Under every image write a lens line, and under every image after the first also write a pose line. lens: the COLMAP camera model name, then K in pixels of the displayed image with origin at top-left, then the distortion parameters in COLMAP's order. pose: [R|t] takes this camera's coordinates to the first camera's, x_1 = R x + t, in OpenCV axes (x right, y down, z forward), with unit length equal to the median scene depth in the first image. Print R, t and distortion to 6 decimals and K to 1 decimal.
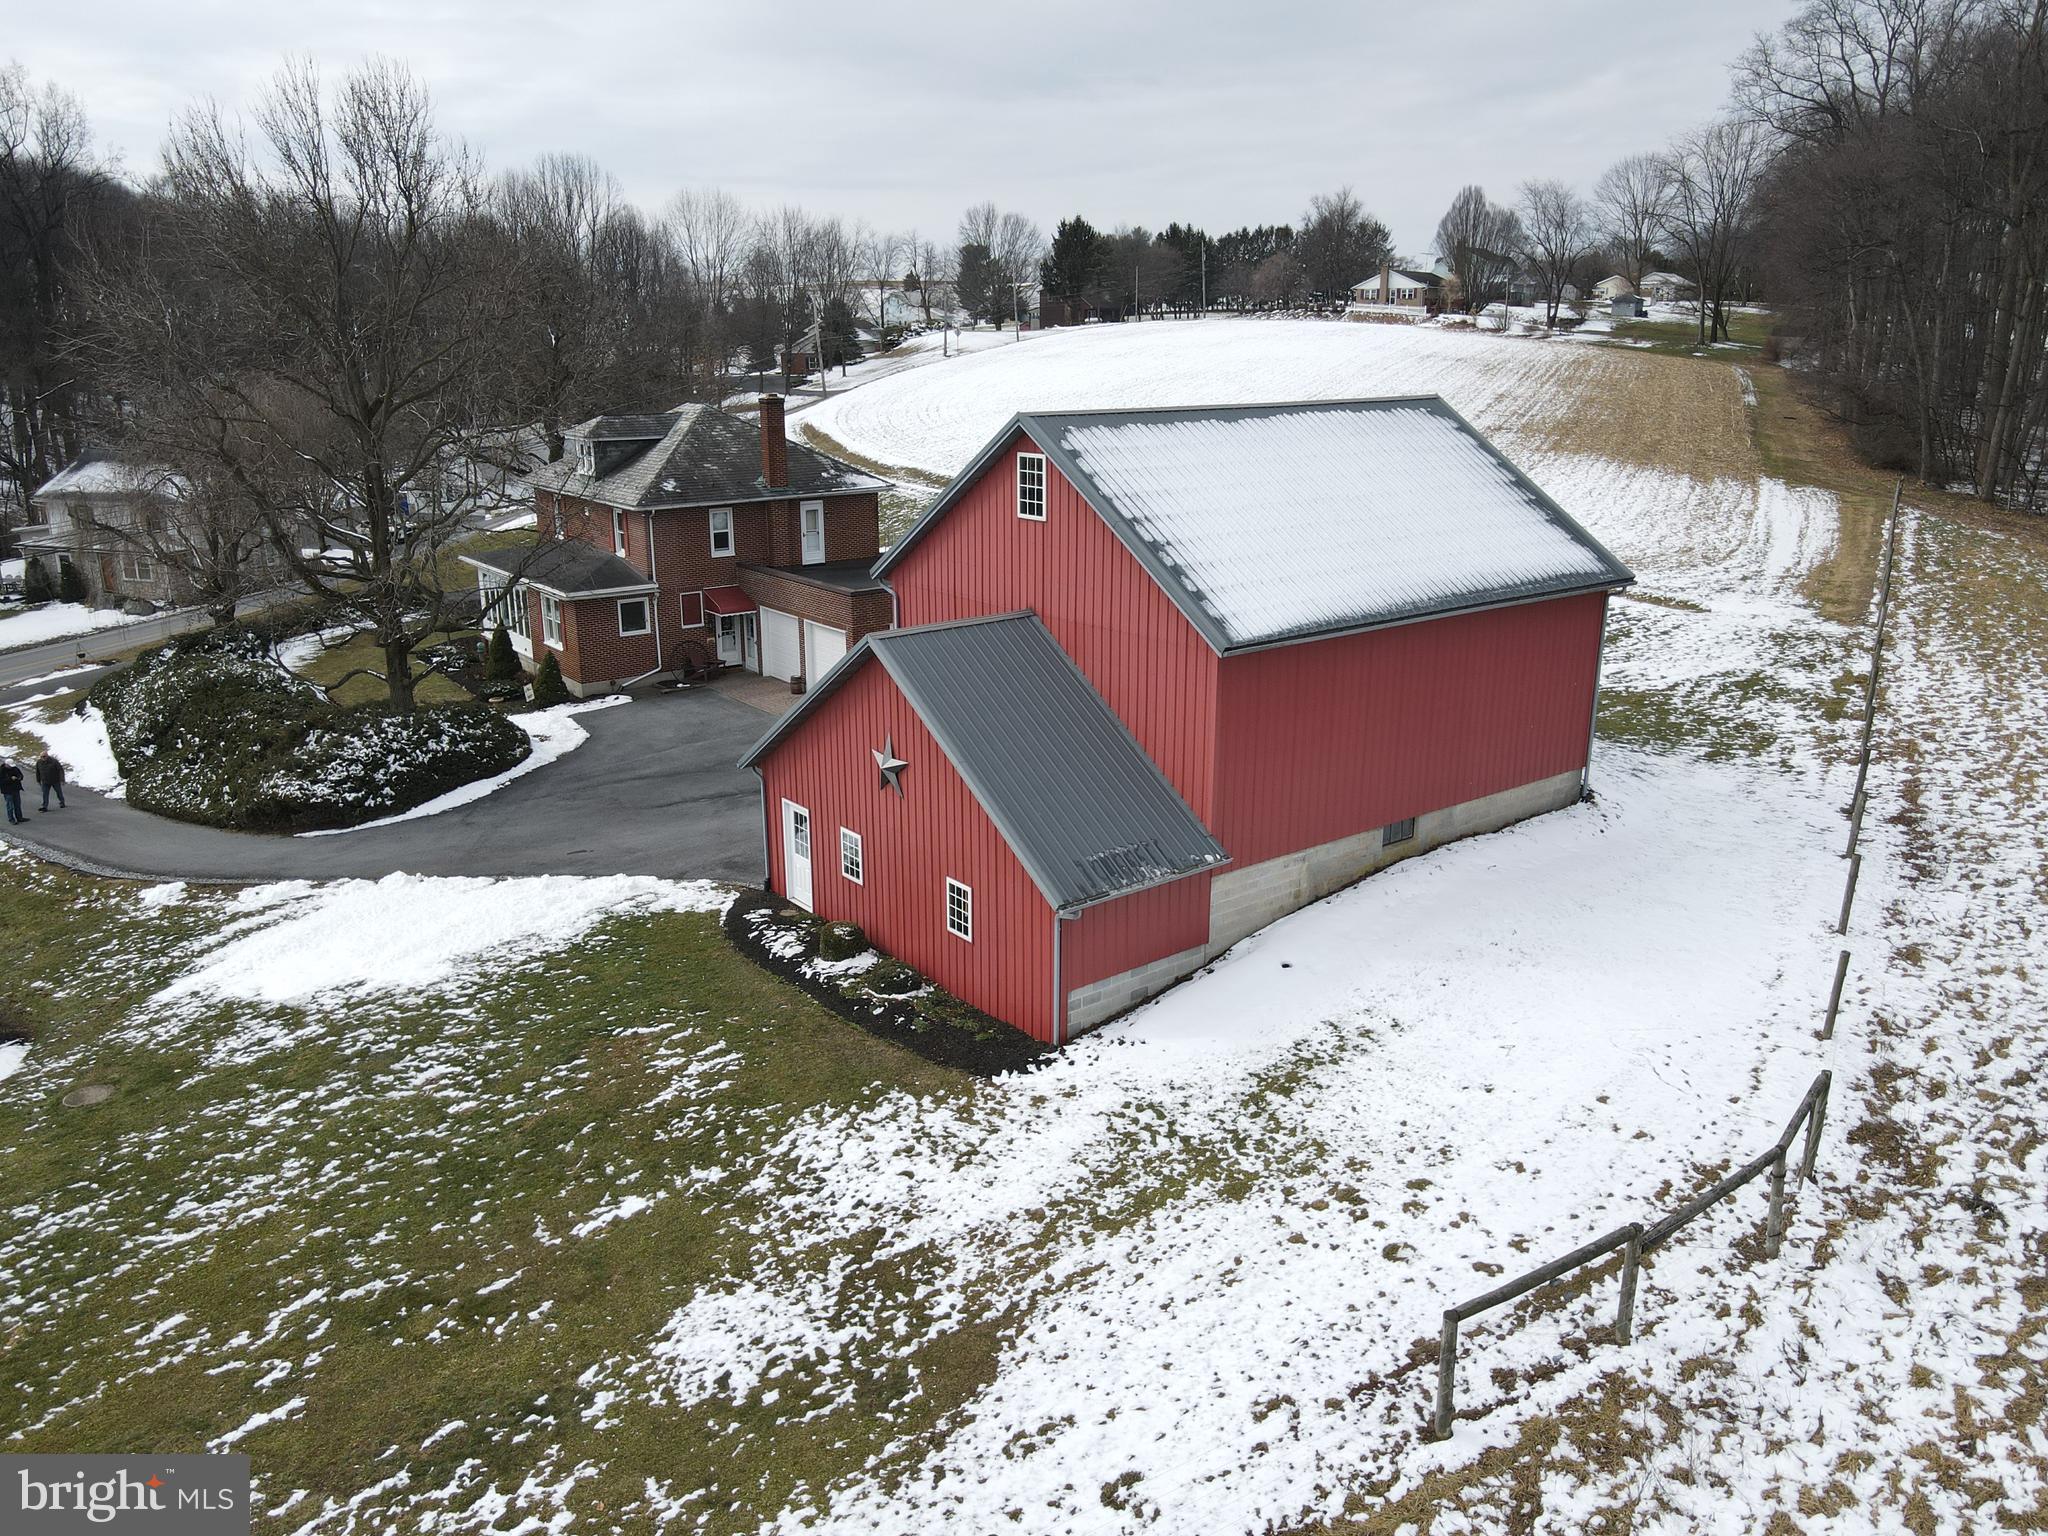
lens RADIAL K [[1506.2, 0, 1018.8], [0, 1506.2, 762.6], [0, 0, 1]] dist [-0.000232, 0.025671]
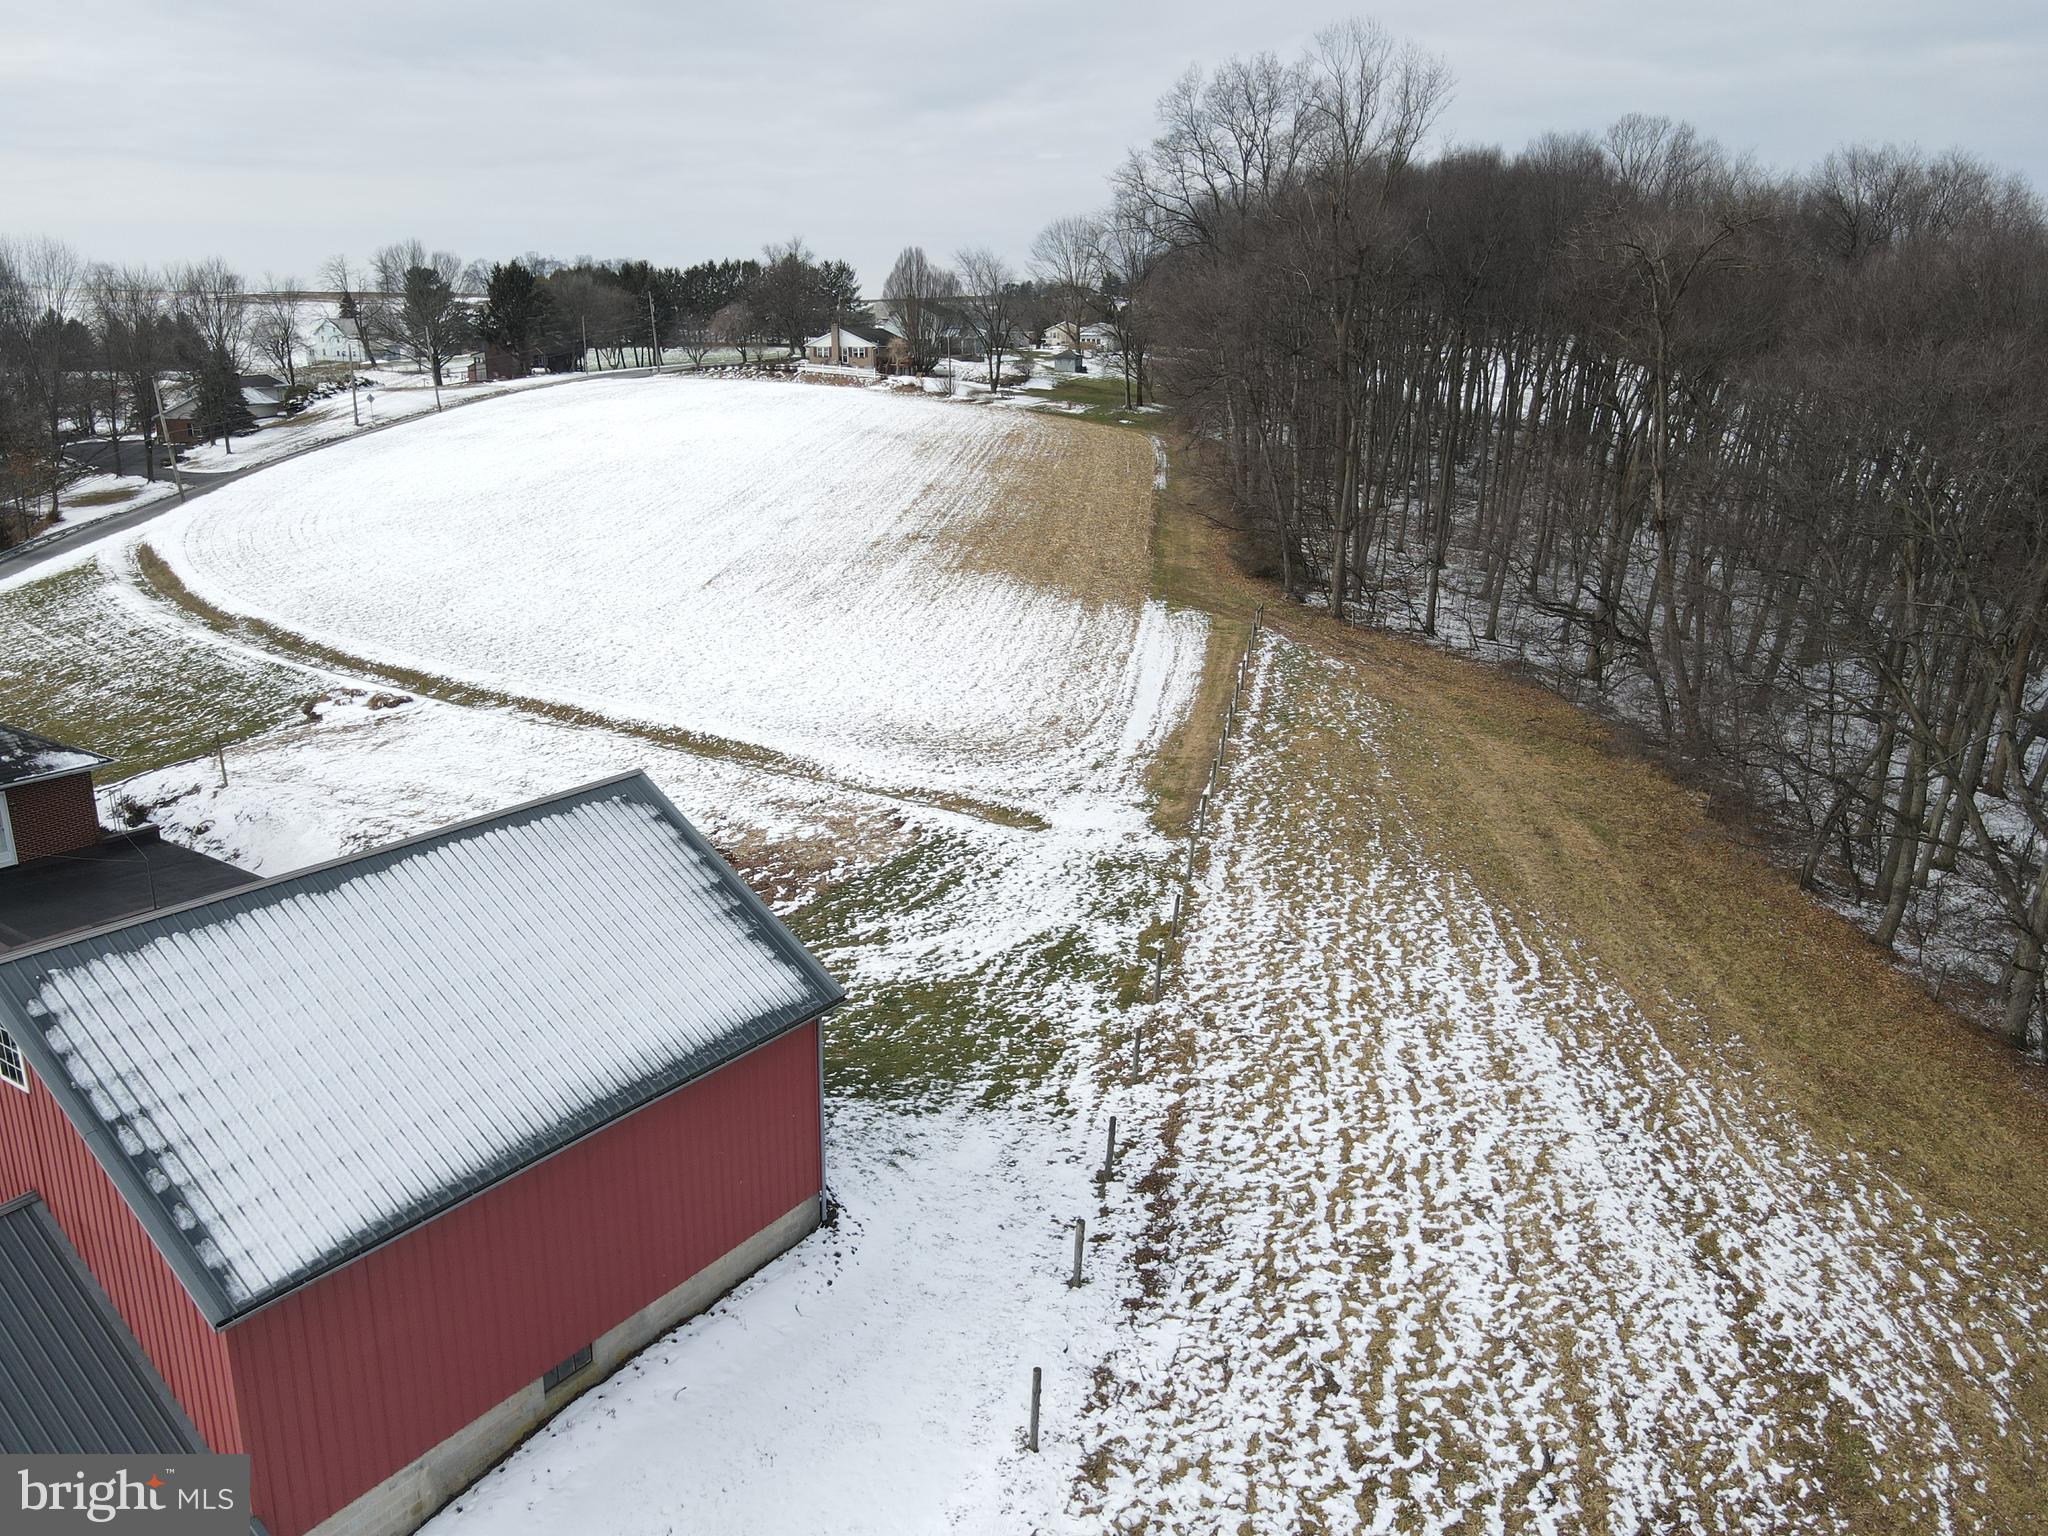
lens RADIAL K [[1506.2, 0, 1017.5], [0, 1506.2, 760.2], [0, 0, 1]] dist [-0.000232, 0.025671]
pose [[0.951334, -0.075667, 0.298727, 0.213743], [0.076603, 0.997025, 0.008593, -0.228177], [-0.298489, 0.014708, 0.954300, 0.087806]]
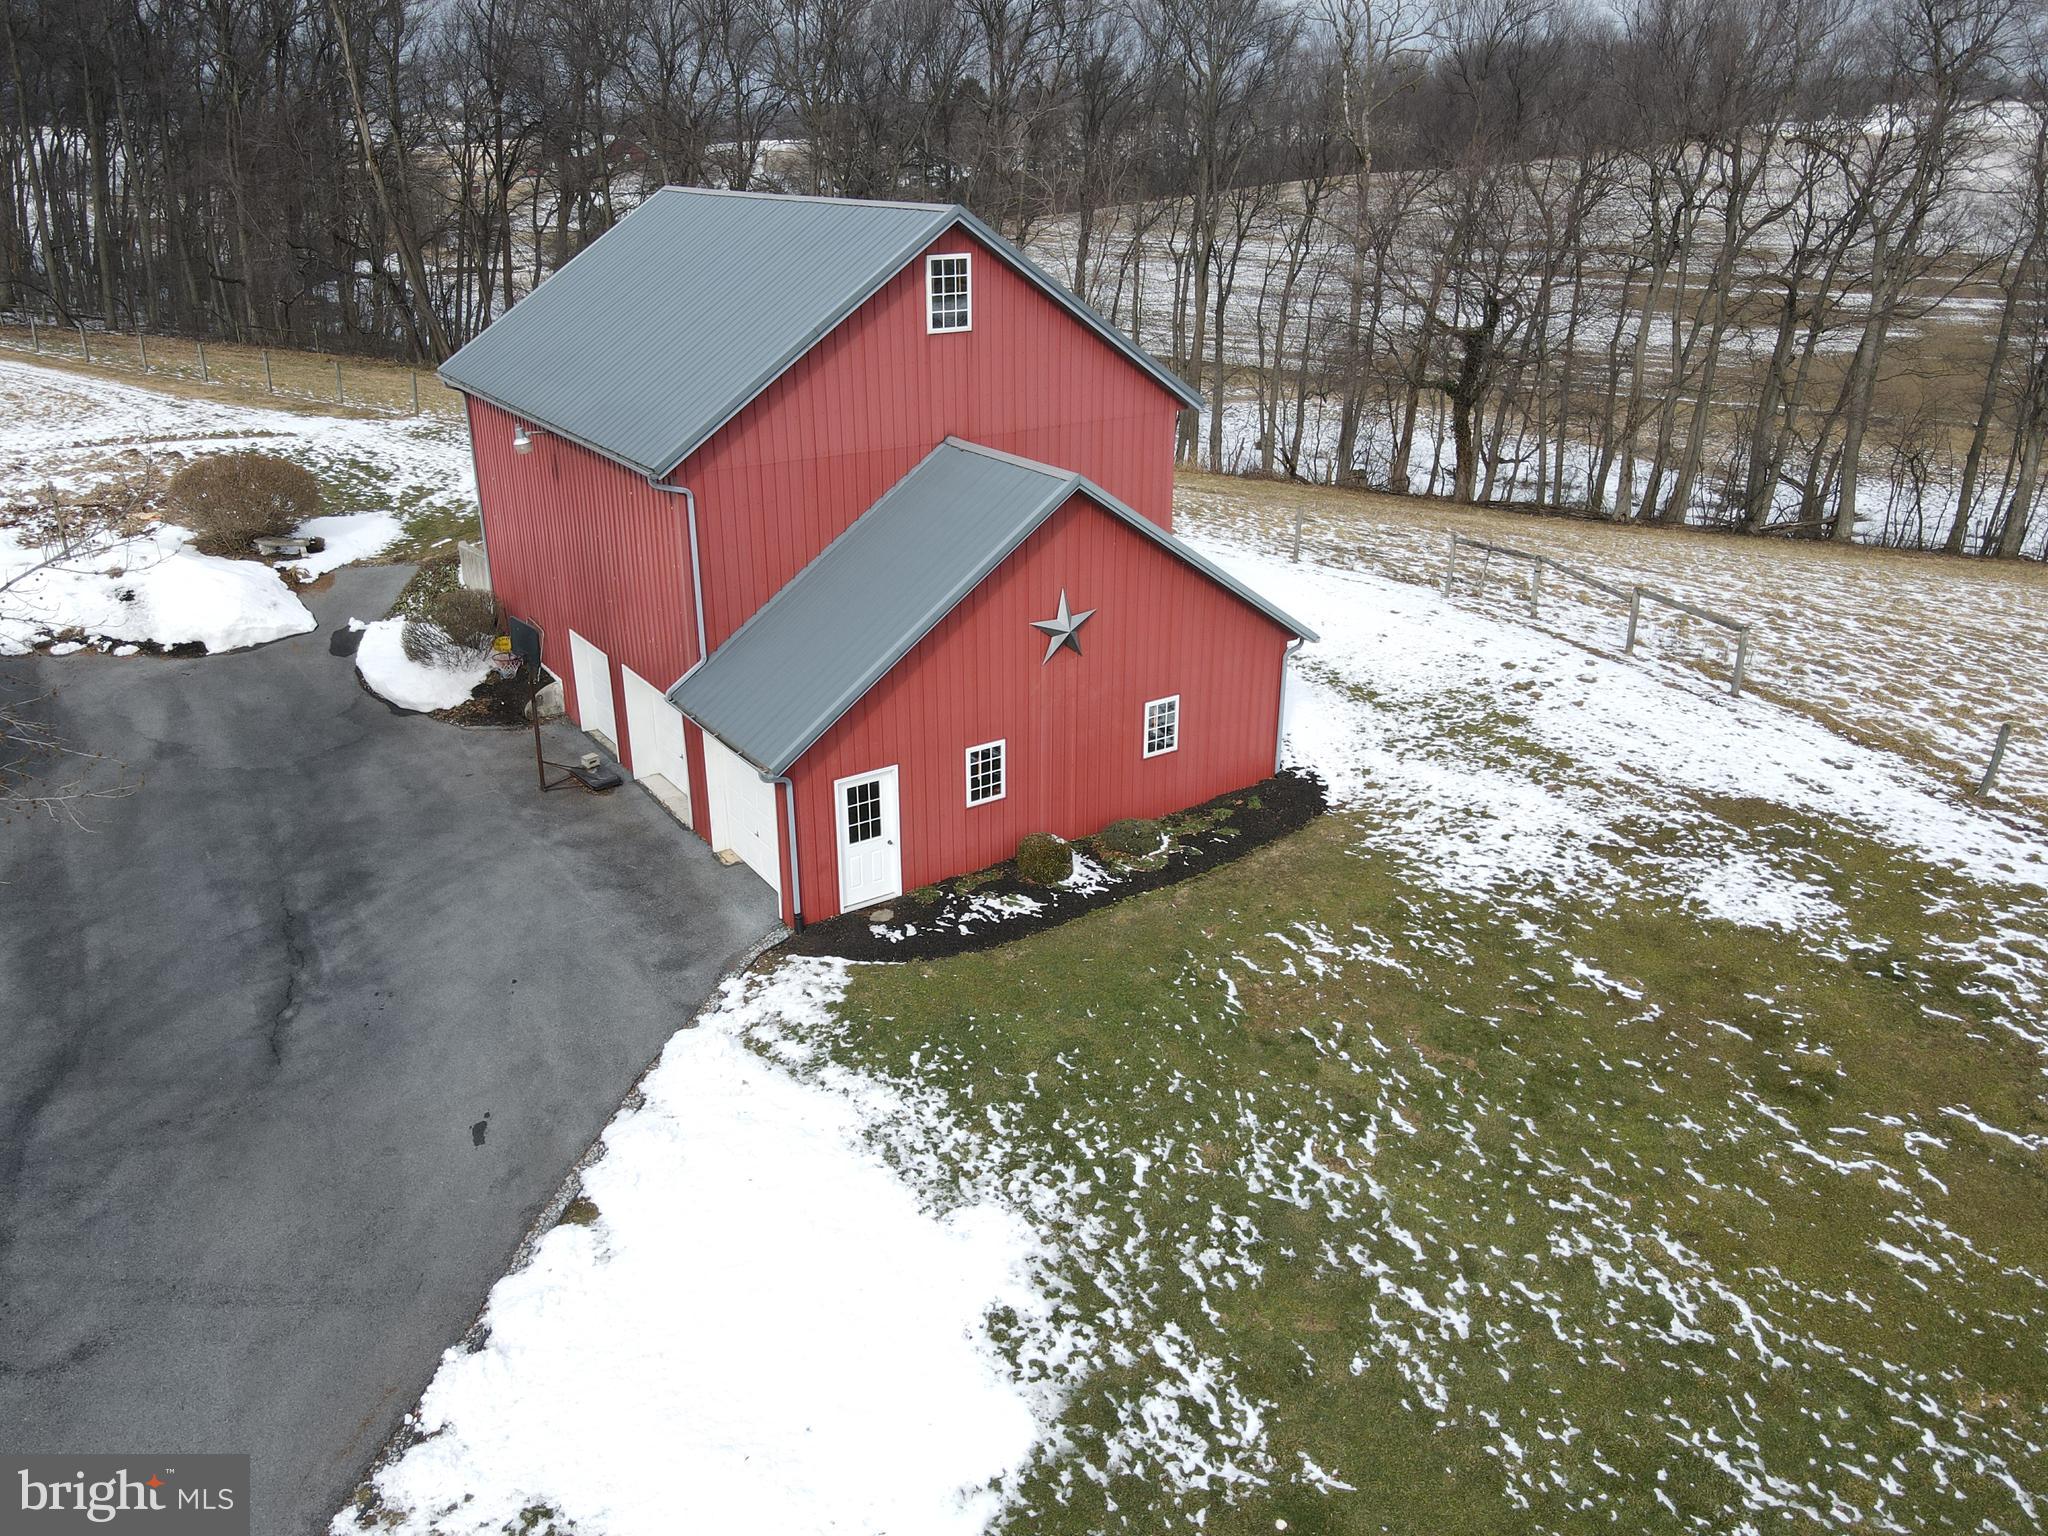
lens RADIAL K [[1506.2, 0, 1020.4], [0, 1506.2, 756.3], [0, 0, 1]] dist [-0.000232, 0.025671]
pose [[0.056945, -0.377114, 0.924414, -0.693104], [0.275835, 0.895819, 0.348457, -0.181959], [-0.959517, 0.235143, 0.155034, 0.685595]]
